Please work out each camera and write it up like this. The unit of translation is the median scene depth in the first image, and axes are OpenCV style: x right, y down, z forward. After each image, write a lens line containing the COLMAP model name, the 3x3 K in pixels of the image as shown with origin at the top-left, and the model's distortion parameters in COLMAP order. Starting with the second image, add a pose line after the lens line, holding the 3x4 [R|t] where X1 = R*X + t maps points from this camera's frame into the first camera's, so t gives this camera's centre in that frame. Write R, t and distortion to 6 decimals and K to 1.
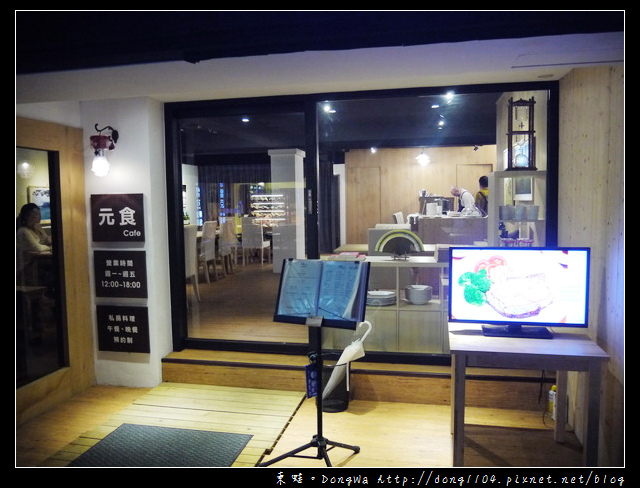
lens RADIAL K [[551.7, 0, 320.0], [0, 551.7, 244.0], [0, 0, 1]] dist [-0.006335, -0.001639]
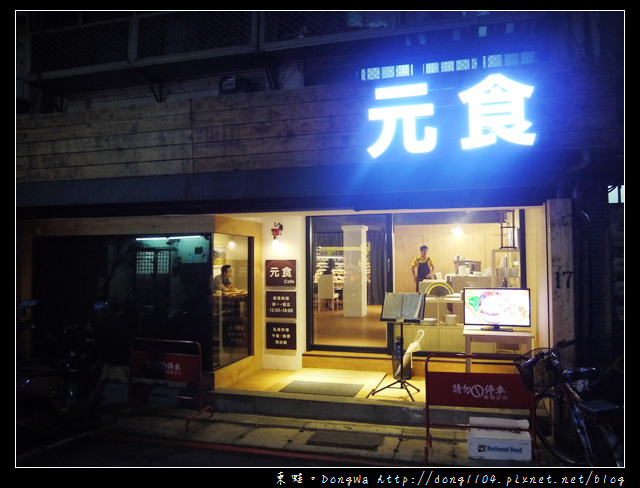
lens RADIAL K [[551.7, 0, 320.0], [0, 551.7, 244.0], [0, 0, 1]] dist [-0.006335, -0.001639]
pose [[0.997588, 0.006819, -0.069084, -0.114500], [-0.014257, 0.994075, -0.107756, 0.050505], [0.067940, 0.108481, 0.991774, -0.782129]]
